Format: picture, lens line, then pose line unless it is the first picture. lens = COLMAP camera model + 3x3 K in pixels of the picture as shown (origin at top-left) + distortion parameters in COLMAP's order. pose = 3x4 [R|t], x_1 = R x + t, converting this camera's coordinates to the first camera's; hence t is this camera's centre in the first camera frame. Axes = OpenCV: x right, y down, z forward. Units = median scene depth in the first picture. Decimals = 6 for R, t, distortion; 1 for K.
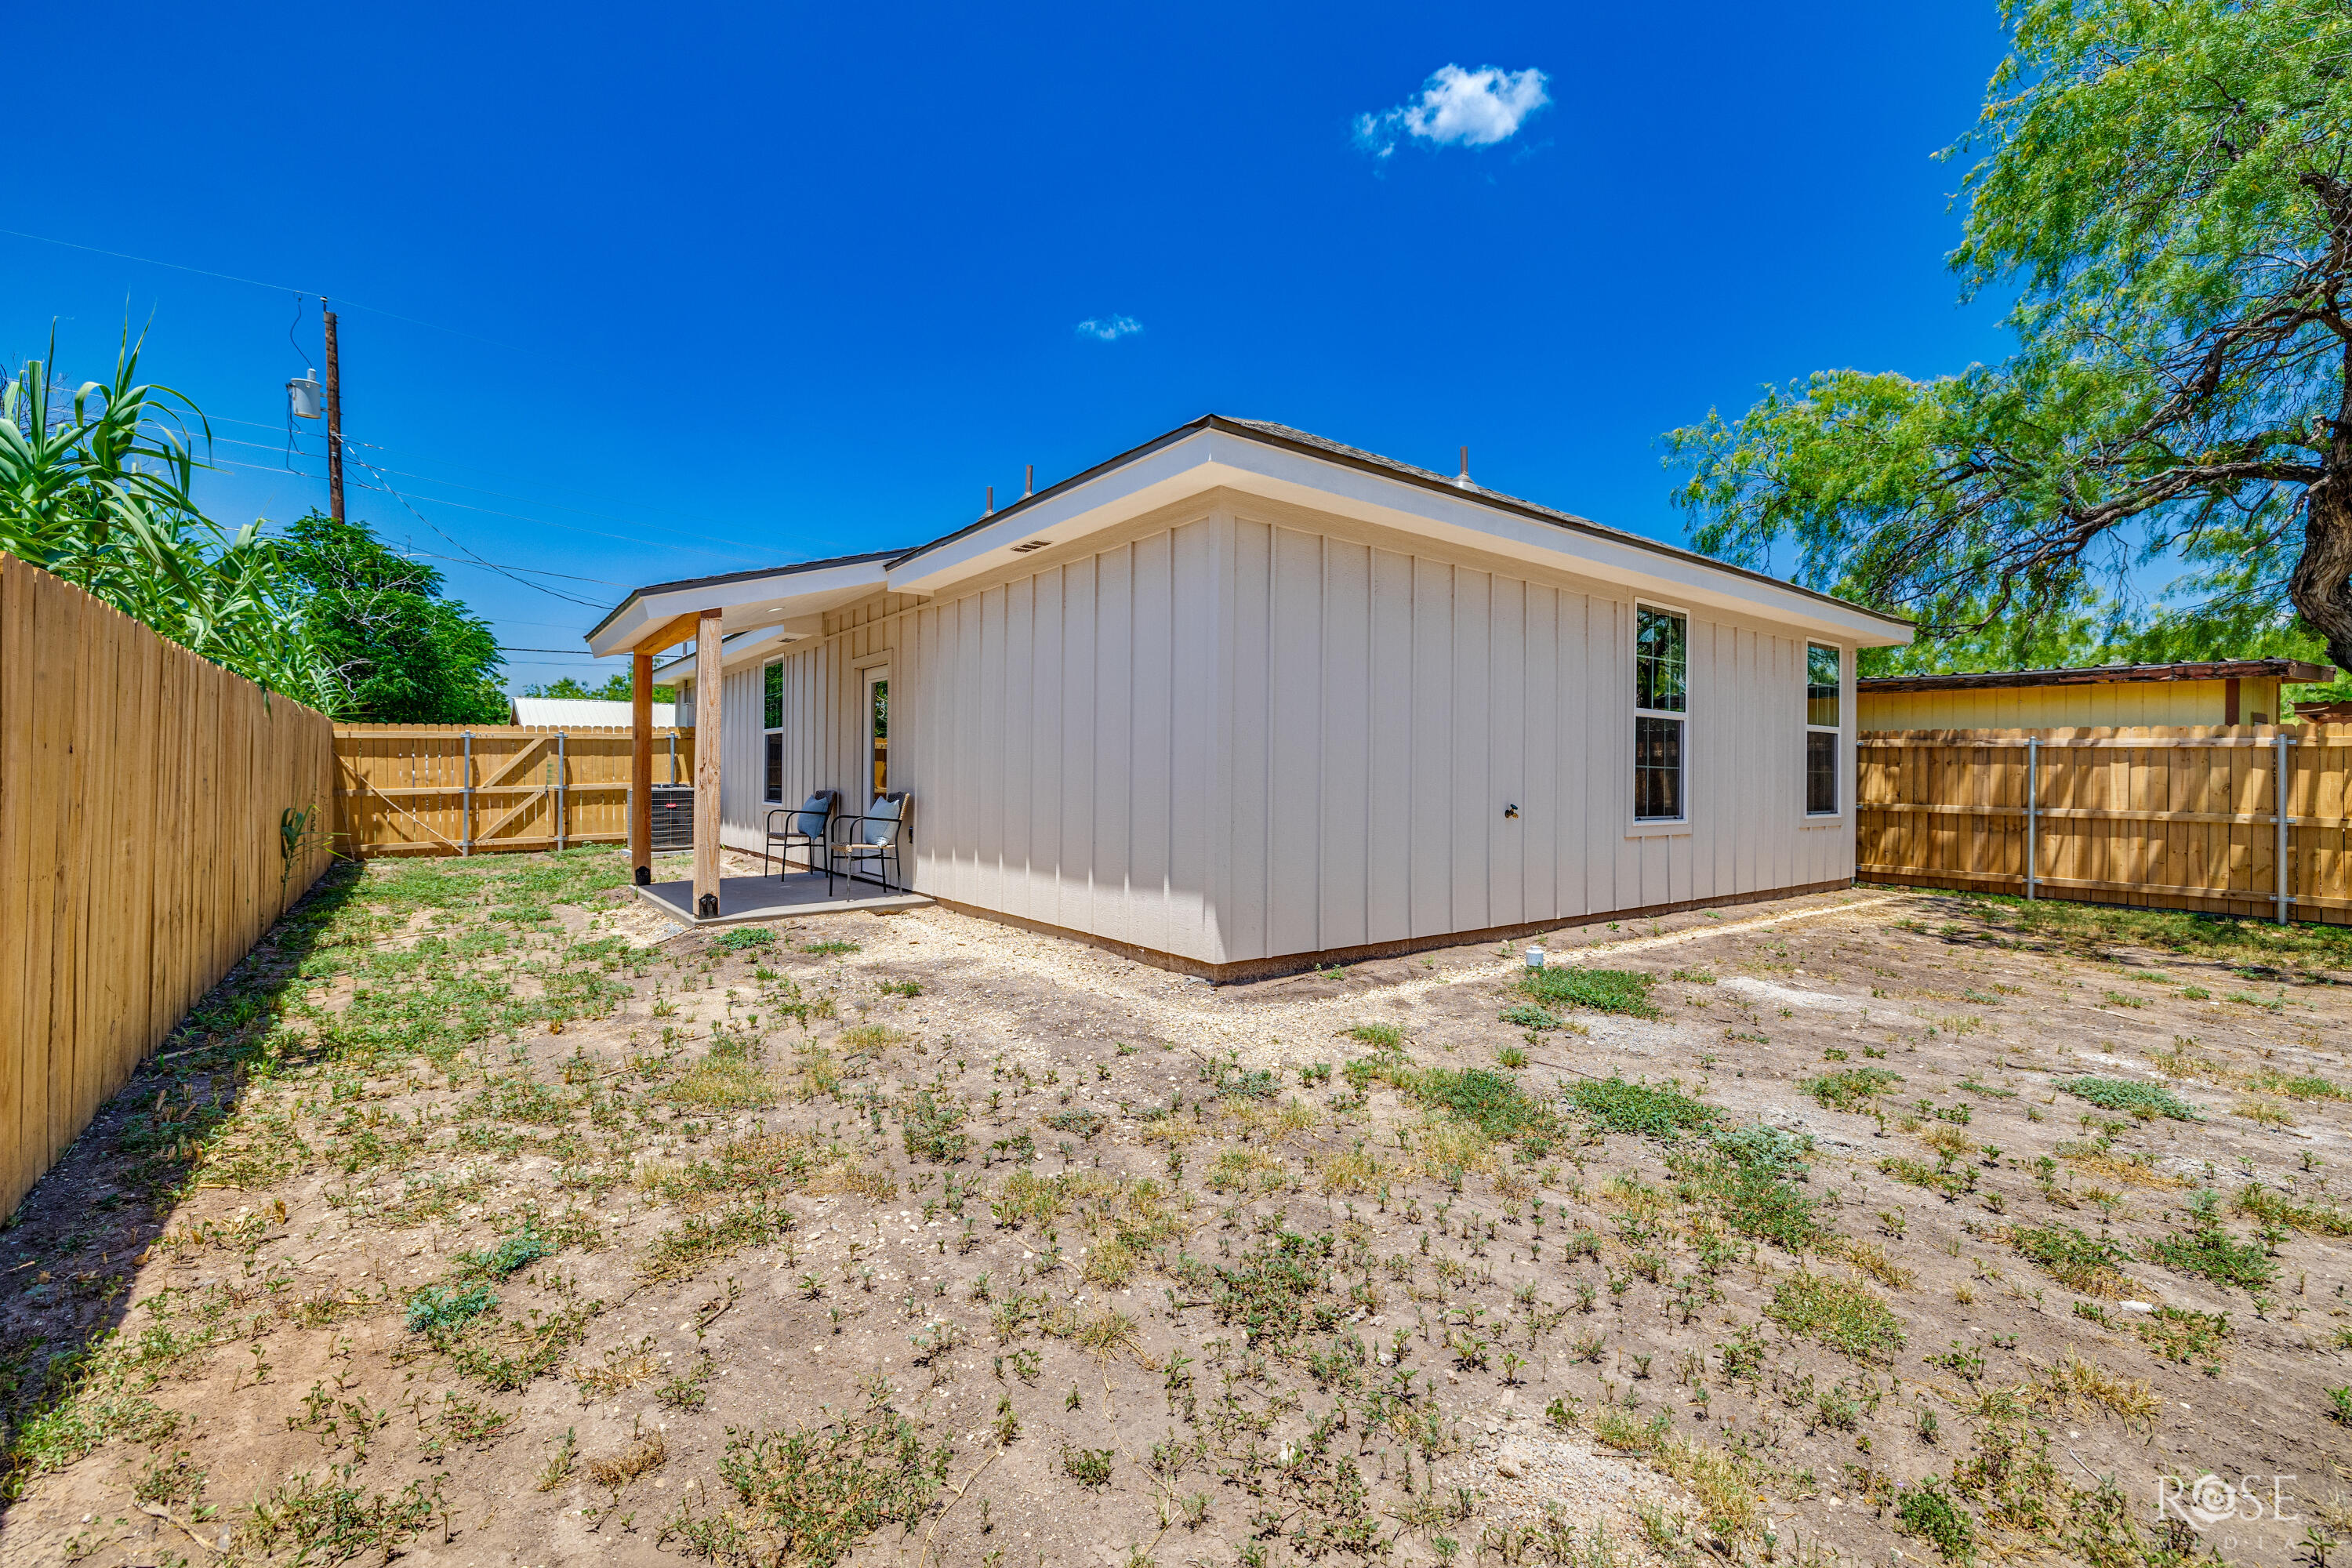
lens RADIAL K [[991.9, 0, 1180.9], [0, 991.9, 765.9], [0, 0, 1]] dist [-0.004868, -0.000038]
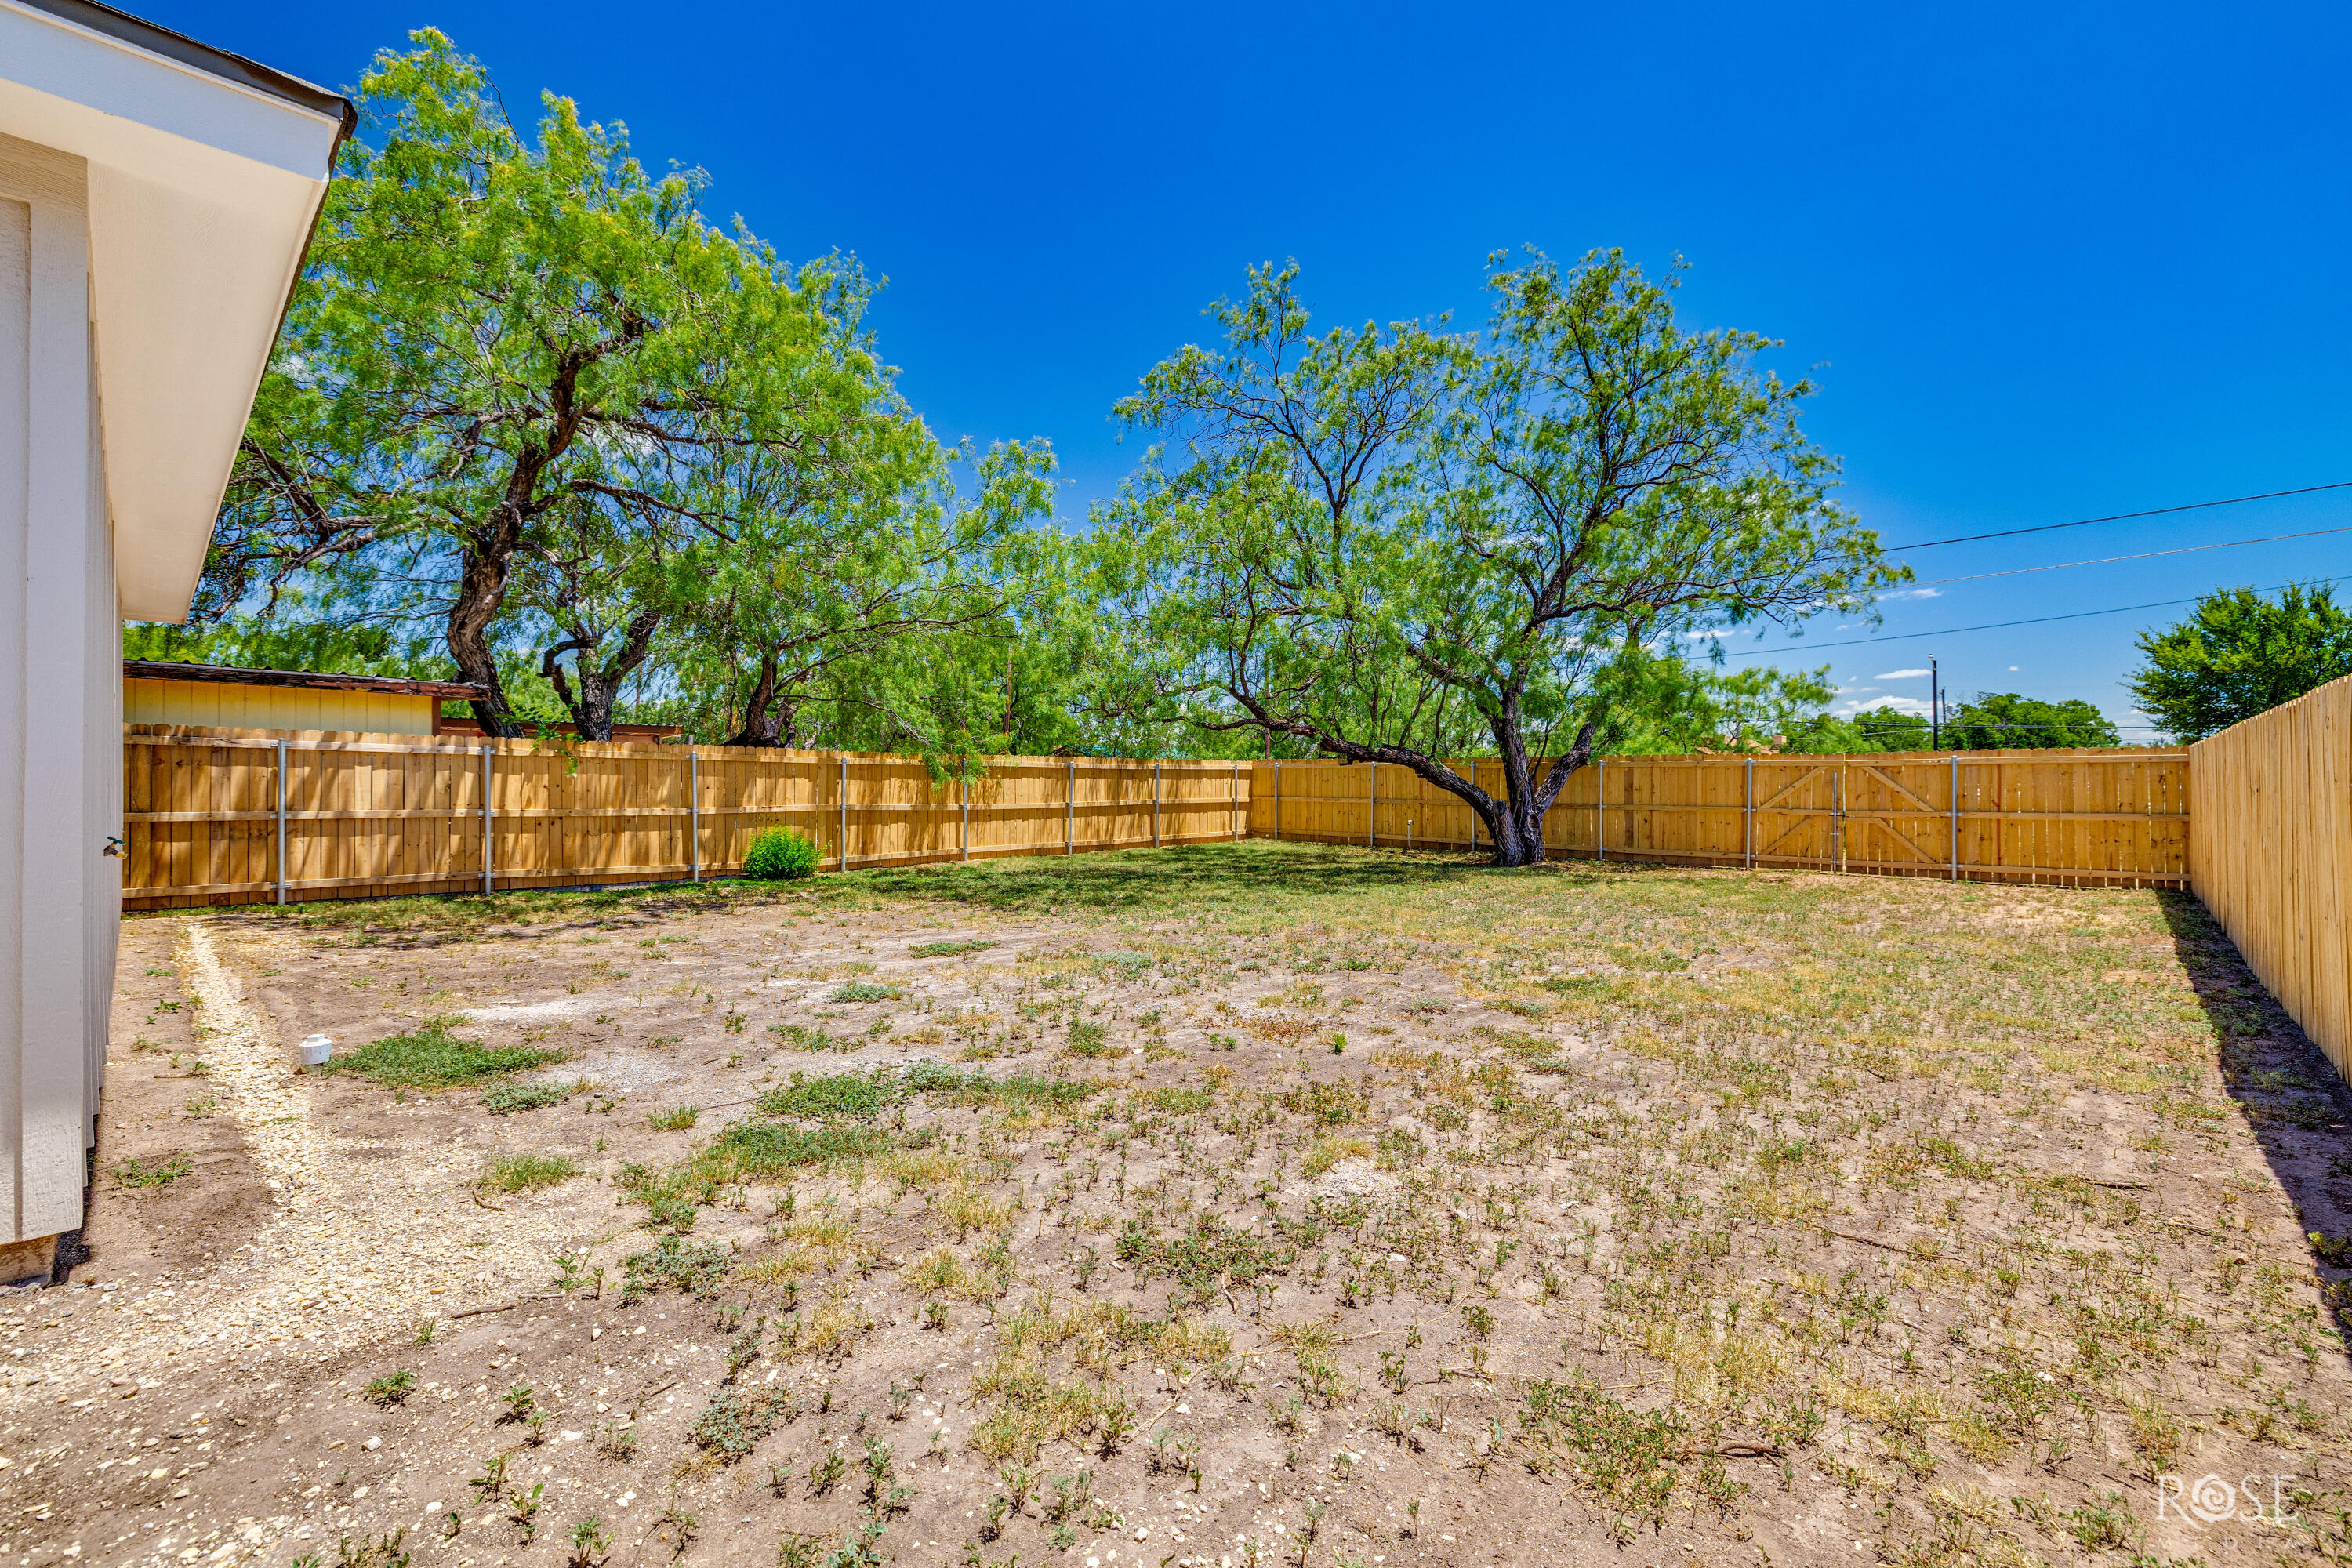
lens RADIAL K [[991.9, 0, 1178.3], [0, 991.9, 775.3], [0, 0, 1]] dist [-0.004868, -0.000038]
pose [[-0.169800, -0.002966, 0.985474, -0.255595], [-0.012049, 0.999927, 0.000934, -0.005030], [-0.985405, -0.011715, -0.169823, 0.312387]]
